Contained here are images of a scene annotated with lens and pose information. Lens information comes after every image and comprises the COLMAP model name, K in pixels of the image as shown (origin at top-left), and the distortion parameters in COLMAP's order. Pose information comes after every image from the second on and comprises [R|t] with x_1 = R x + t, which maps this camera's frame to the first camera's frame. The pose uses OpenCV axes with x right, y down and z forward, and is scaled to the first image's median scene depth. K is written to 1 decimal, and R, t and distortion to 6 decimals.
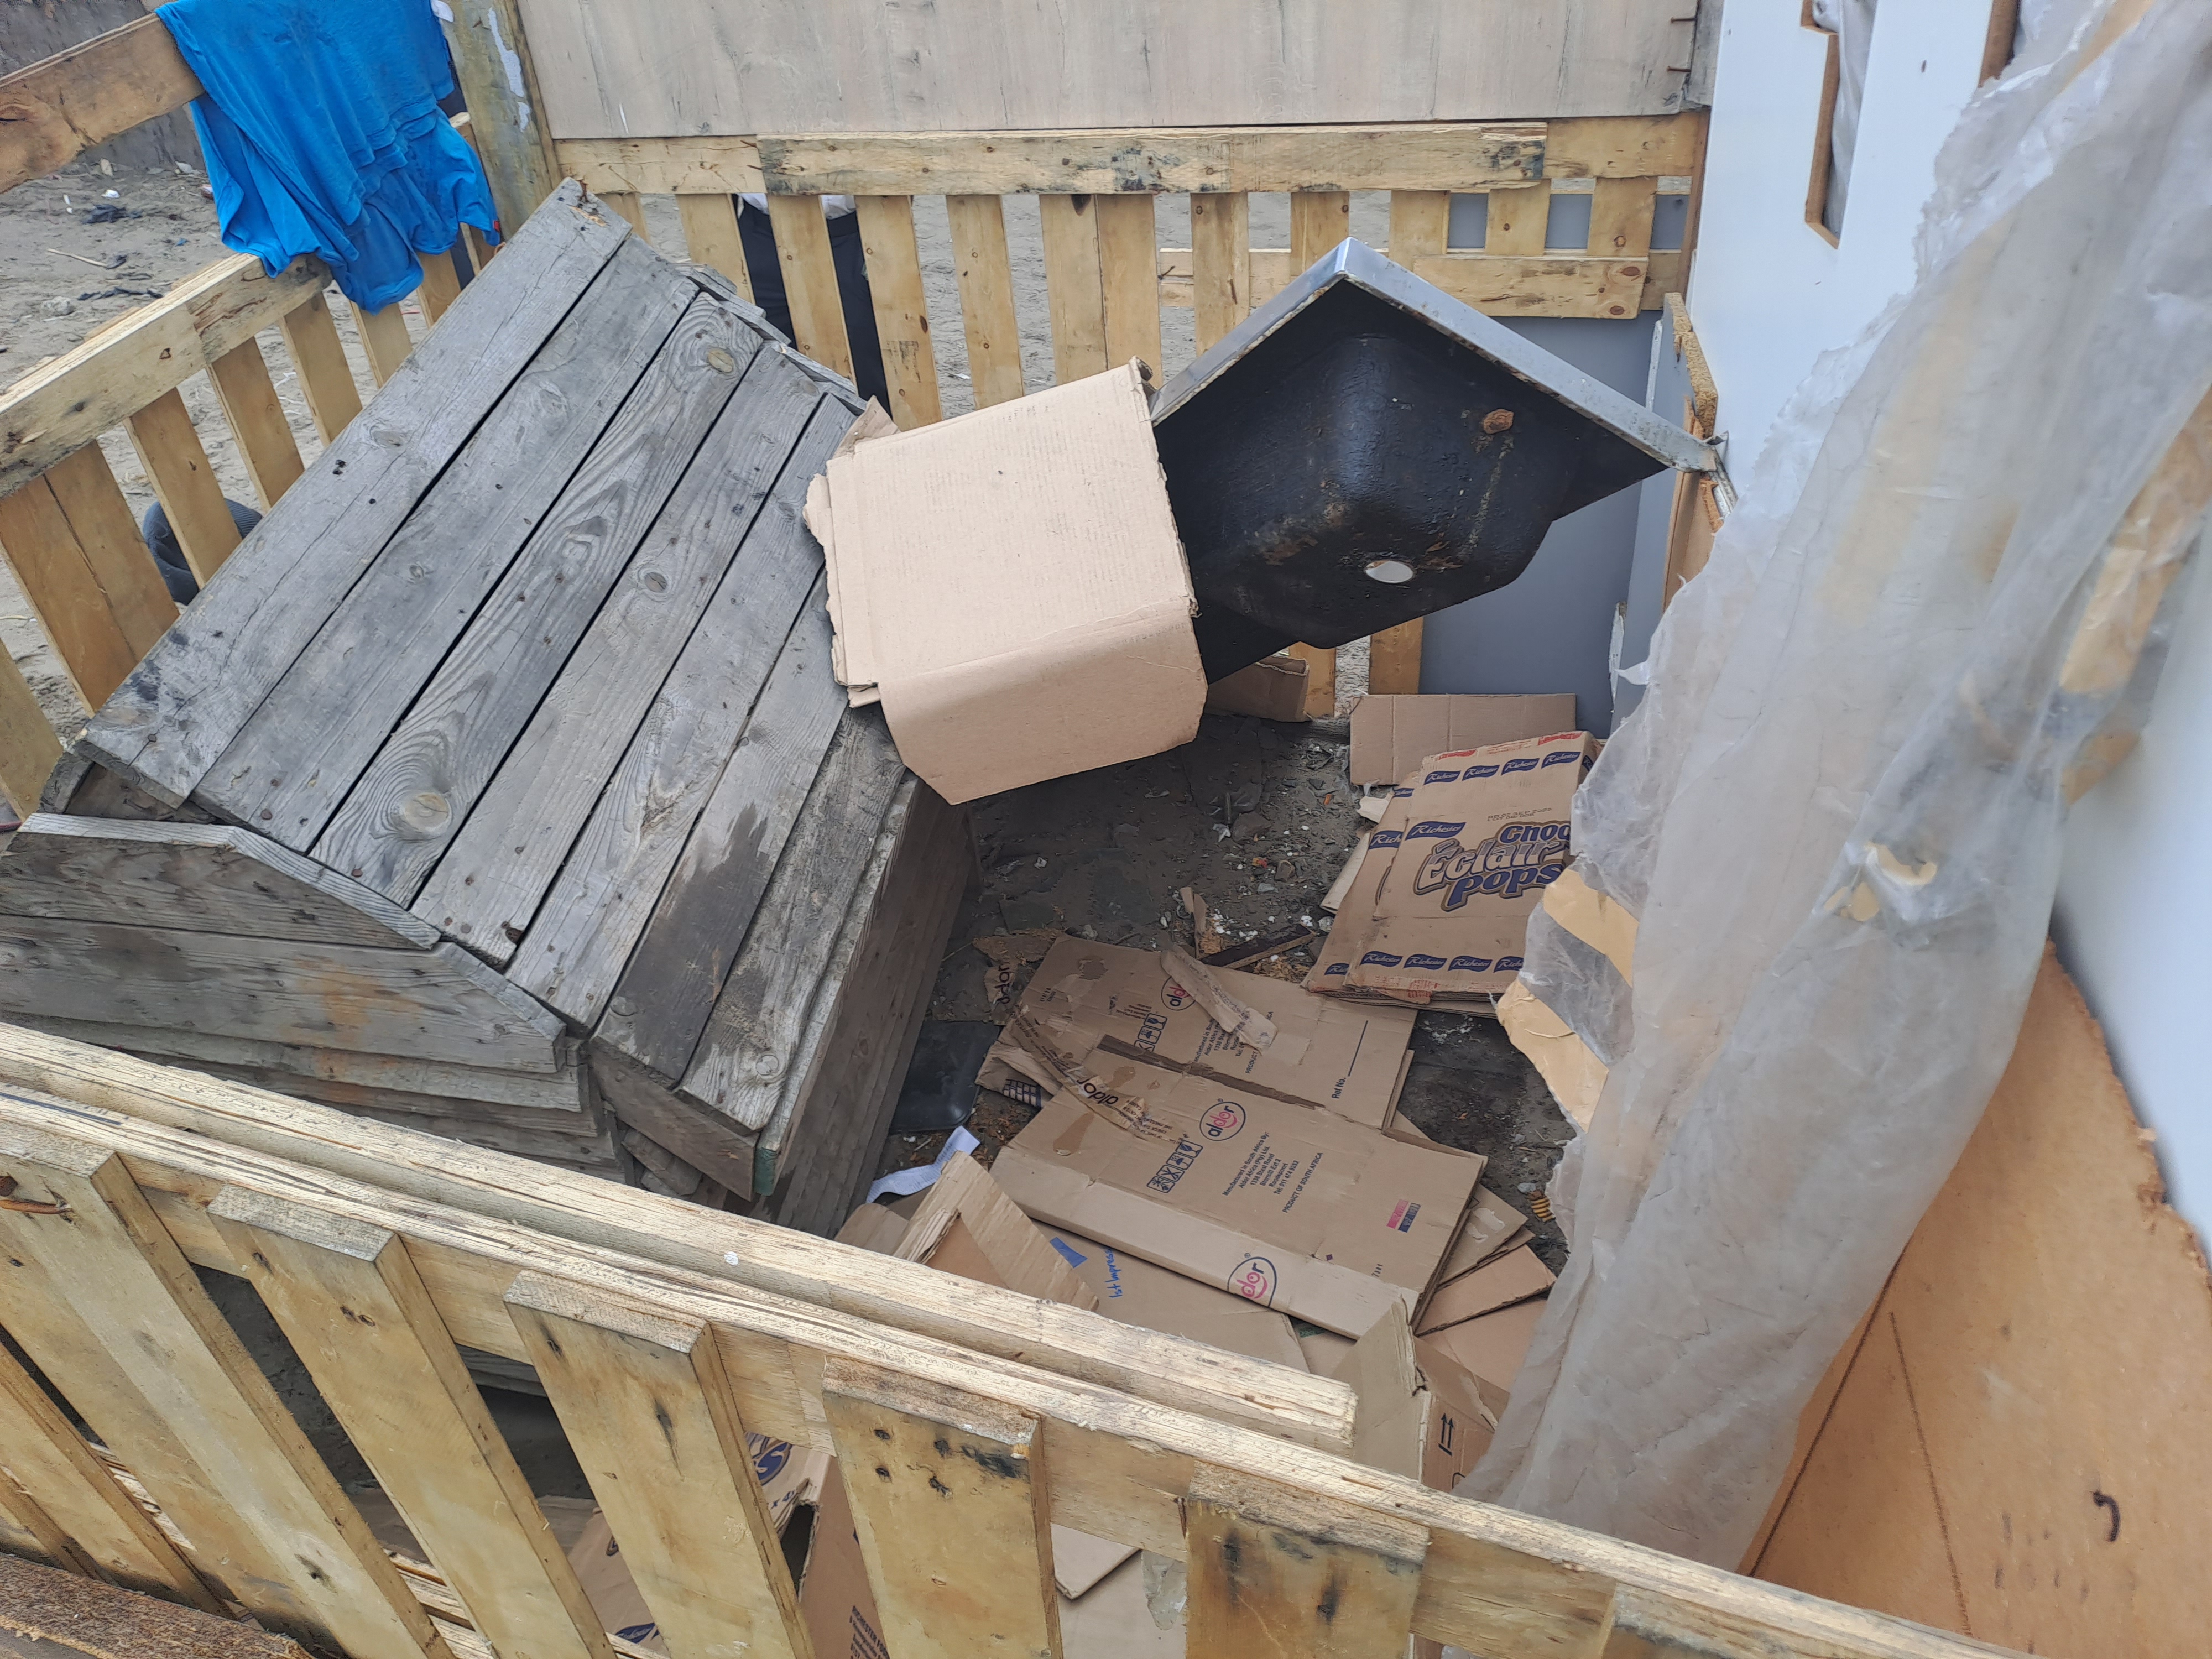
lens RADIAL K [[1638.8, 0, 1079.9], [0, 1638.8, 780.1], [0, 0, 1]] dist [0.081977, -0.081974]
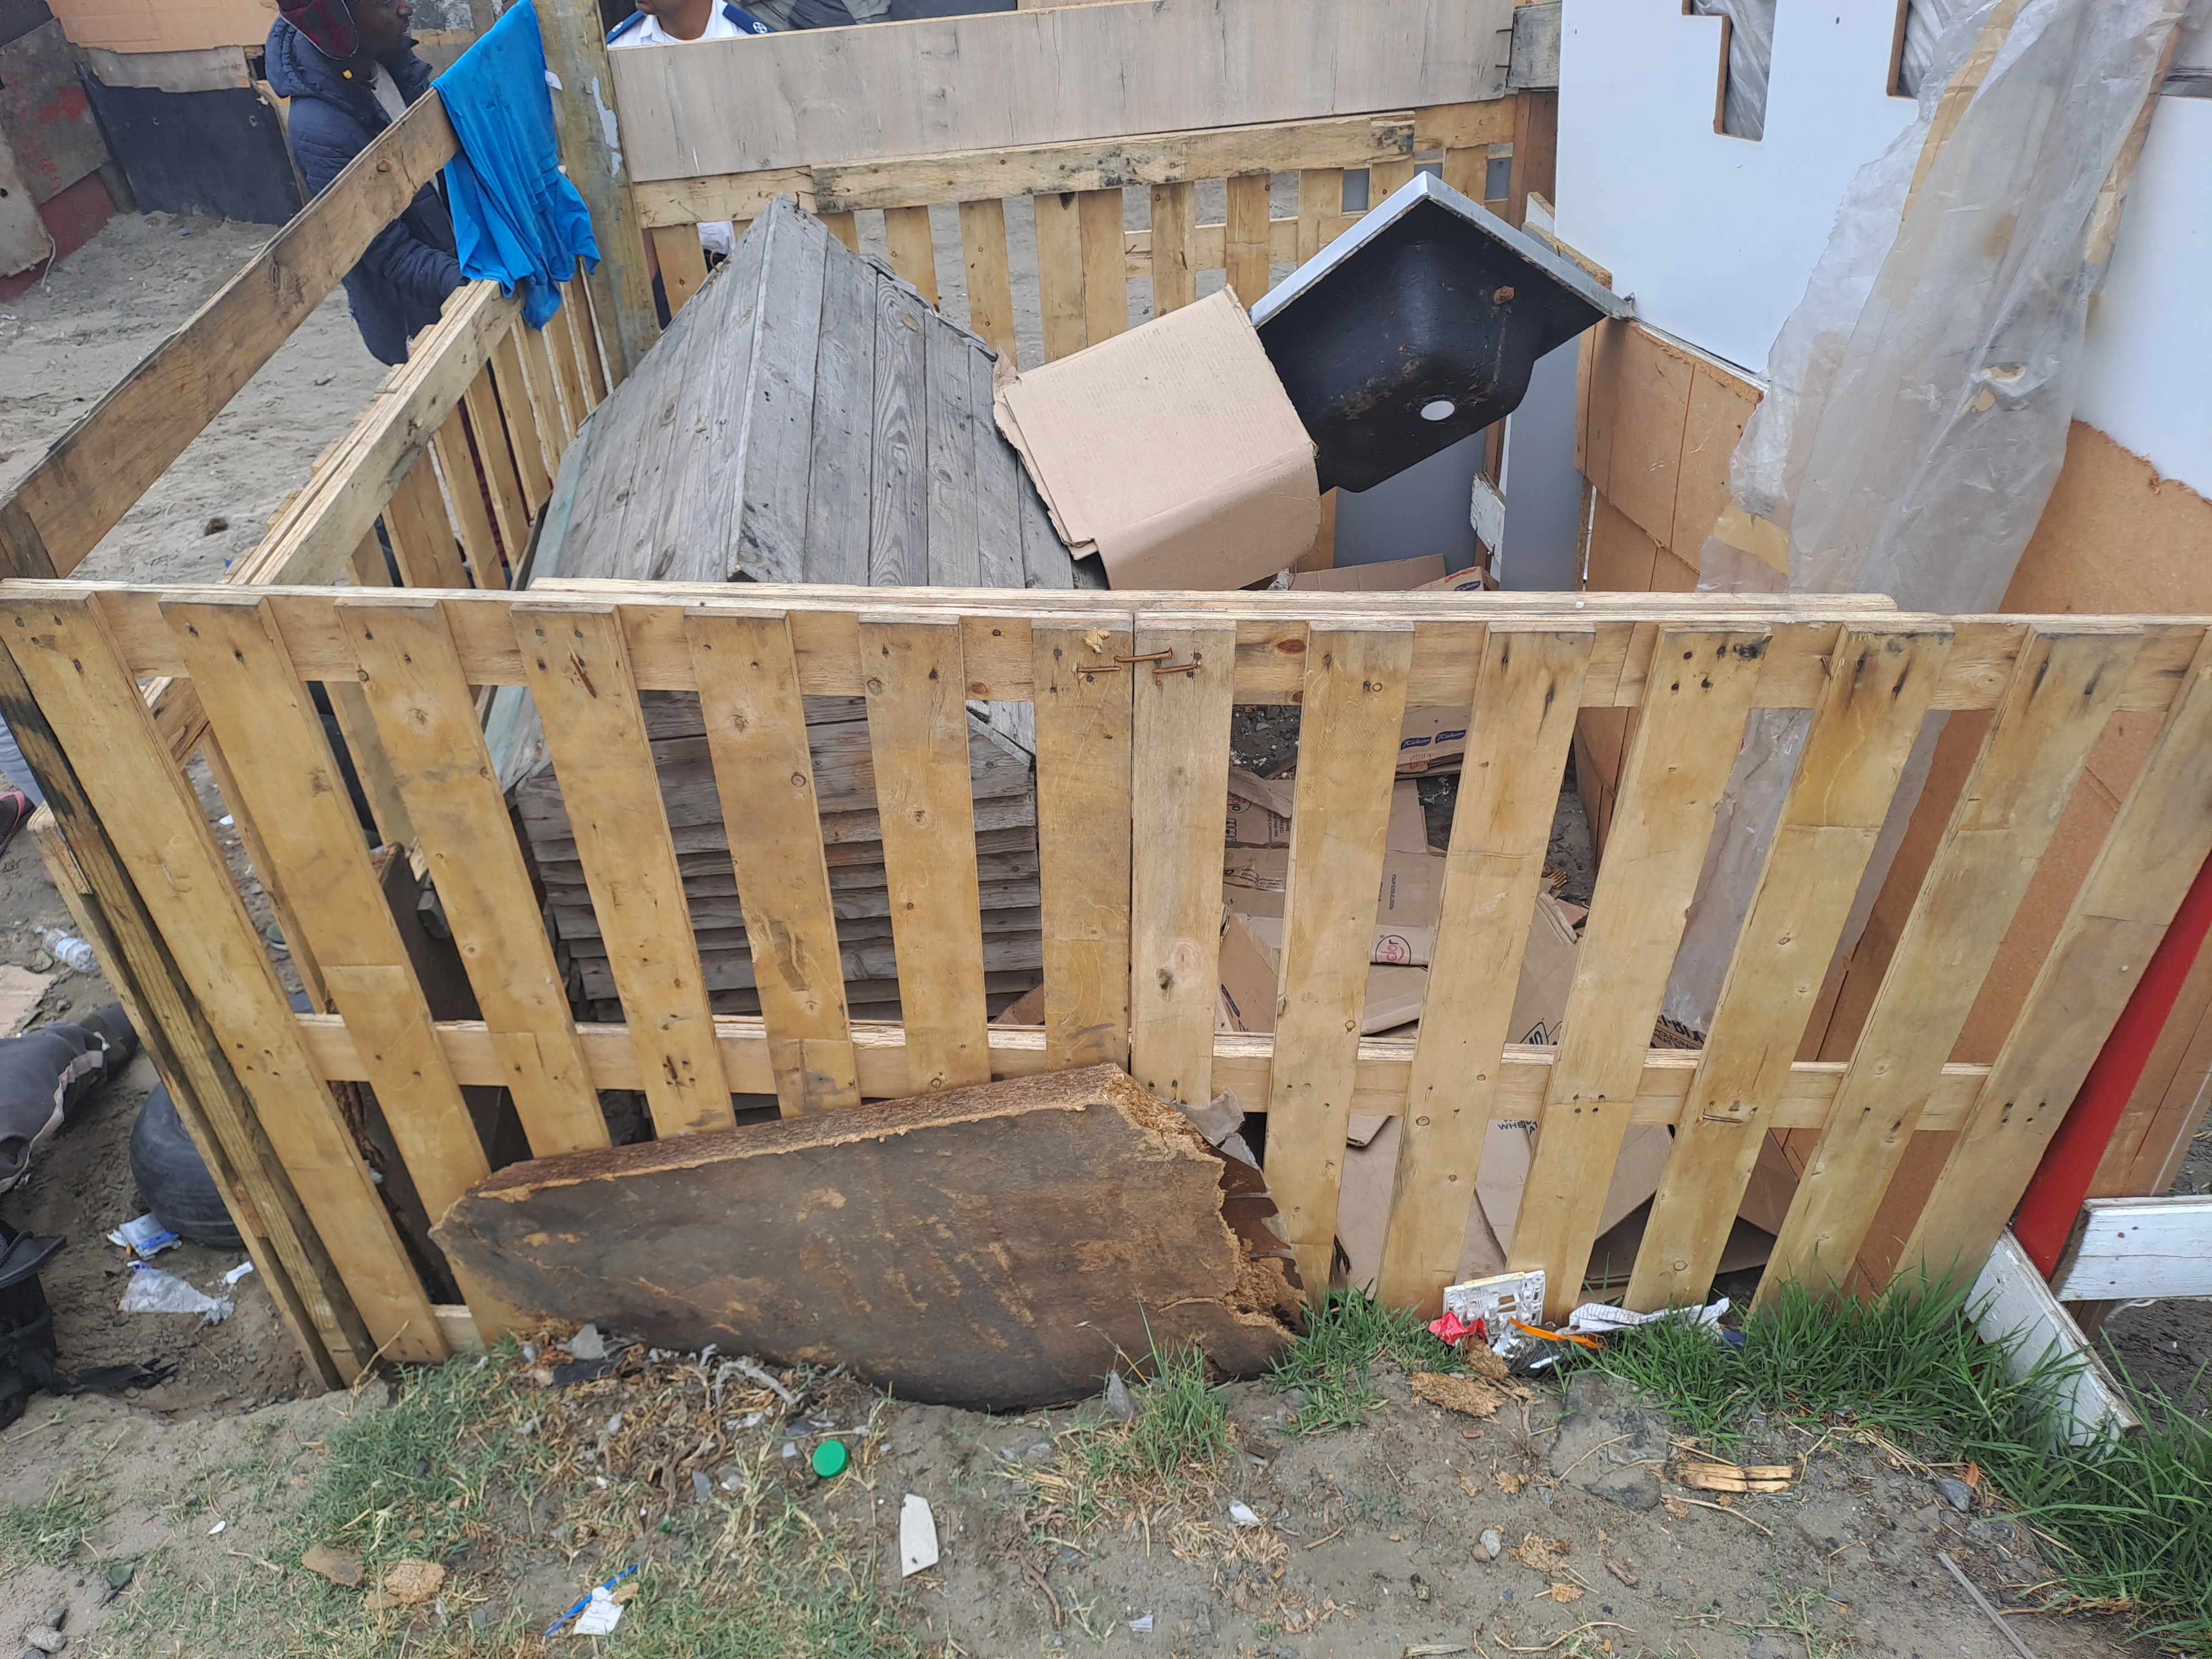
lens RADIAL K [[1638.8, 0, 1087.1], [0, 1638.8, 786.6], [0, 0, 1]] dist [0.081977, -0.081974]
pose [[0.960705, -0.157070, 0.228857, -0.464035], [0.164506, 0.986281, -0.013661, 0.157708], [-0.223571, 0.050773, 0.973364, -0.299860]]
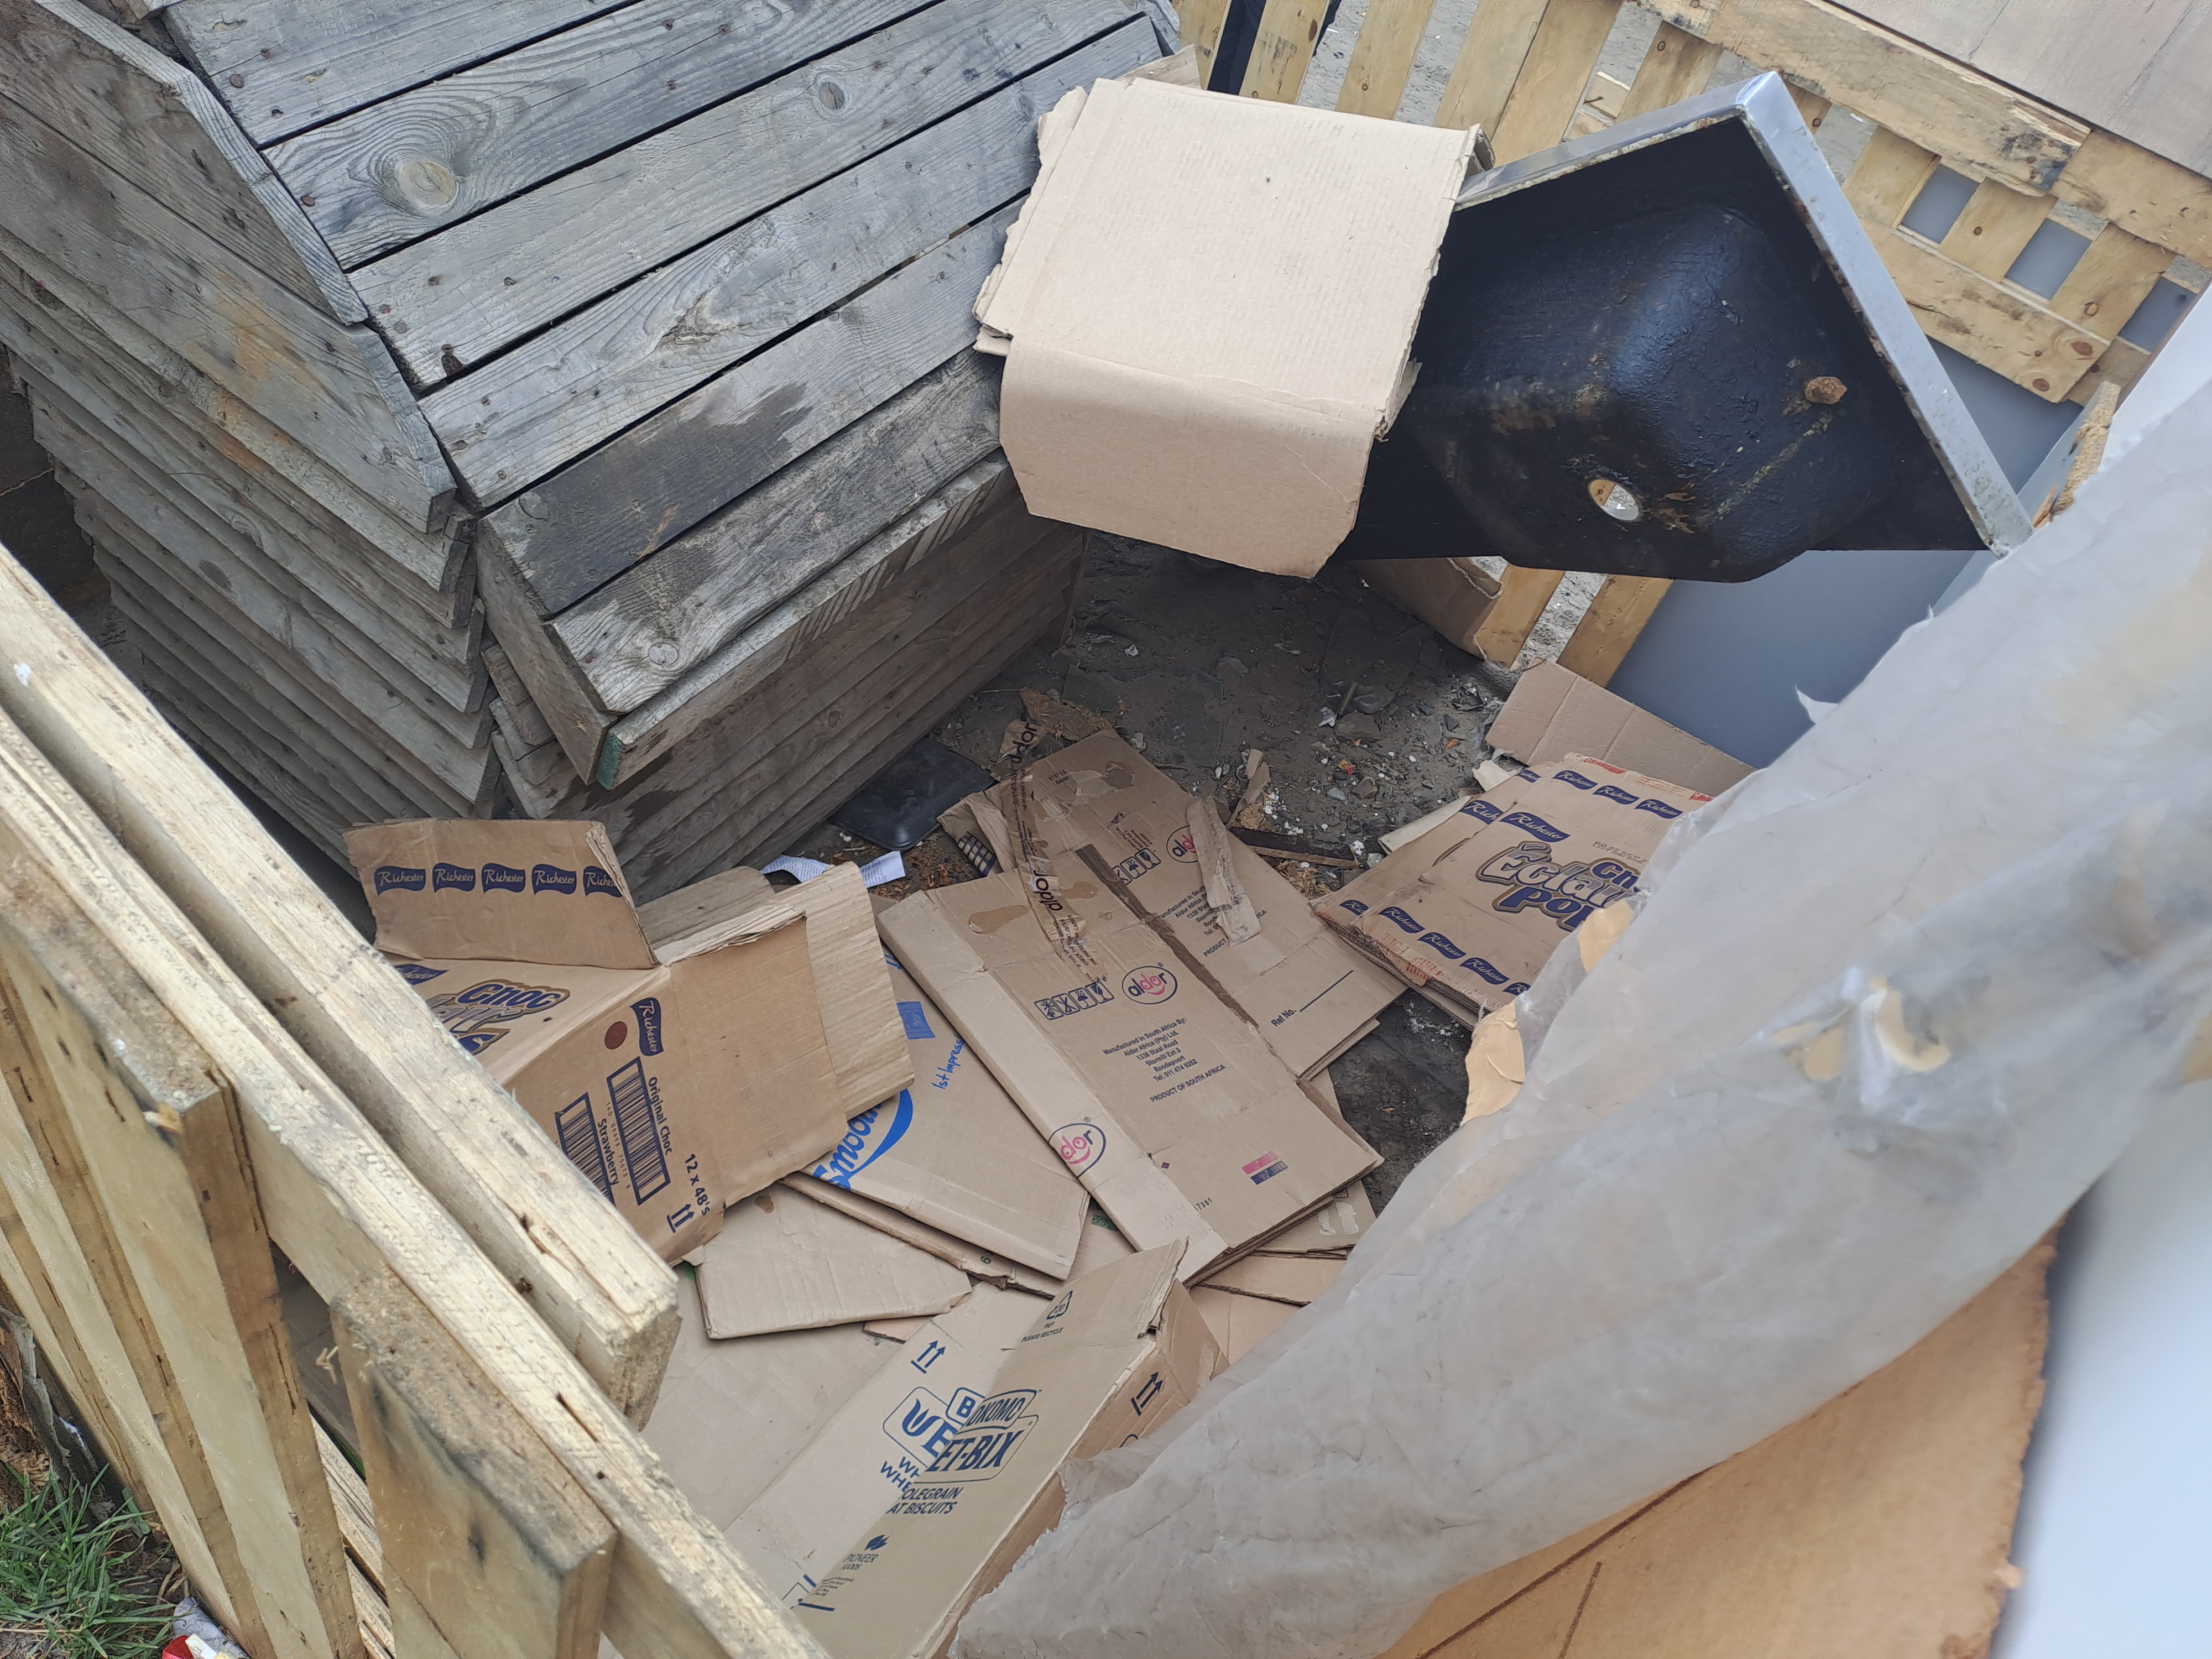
lens RADIAL K [[1638.8, 0, 1147.5], [0, 1638.8, 822.0], [0, 0, 1]] dist [0.081977, -0.081974]
pose [[0.875815, 0.481071, -0.038968, 0.087558], [-0.472735, 0.871307, 0.131705, 0.013519], [0.097312, -0.096928, 0.990523, 0.133805]]
